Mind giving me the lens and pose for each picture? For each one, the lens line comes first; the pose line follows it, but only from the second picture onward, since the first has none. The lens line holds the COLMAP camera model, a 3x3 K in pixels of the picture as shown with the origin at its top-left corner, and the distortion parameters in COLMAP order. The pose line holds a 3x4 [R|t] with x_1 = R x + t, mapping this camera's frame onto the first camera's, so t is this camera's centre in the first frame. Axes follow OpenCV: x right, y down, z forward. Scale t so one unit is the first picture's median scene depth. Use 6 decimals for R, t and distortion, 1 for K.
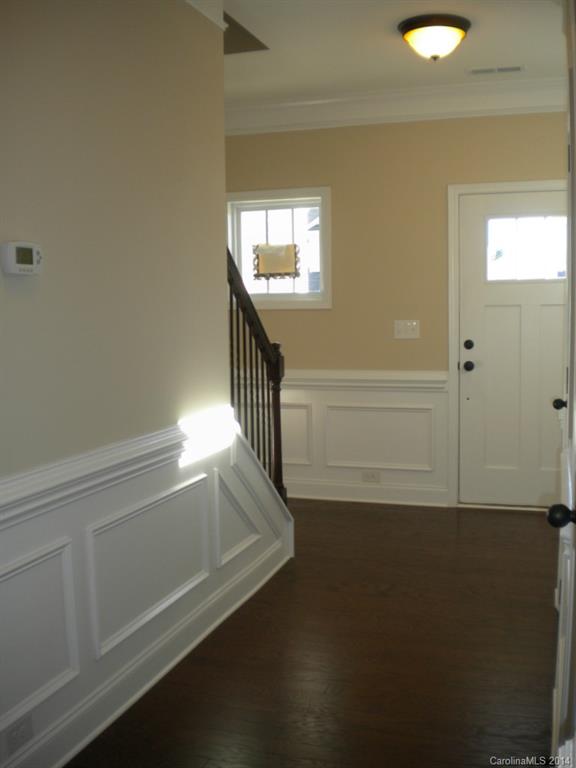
lens RADIAL K [[824.5, 0, 283.2], [0, 824.5, 388.4], [0, 0, 1]] dist [-0.150404, 0.000000]
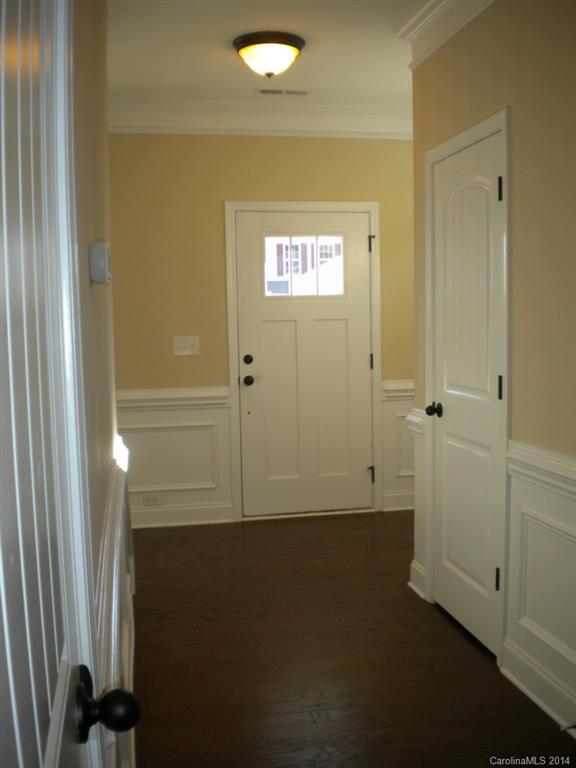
lens RADIAL K [[824.5, 0, 286.0], [0, 824.5, 381.6], [0, 0, 1]] dist [-0.150404, 0.000000]
pose [[0.861890, -0.040316, 0.505490, -0.248519], [0.056988, 0.998221, -0.017554, -0.005329], [-0.503883, 0.043937, 0.862654, 0.097687]]
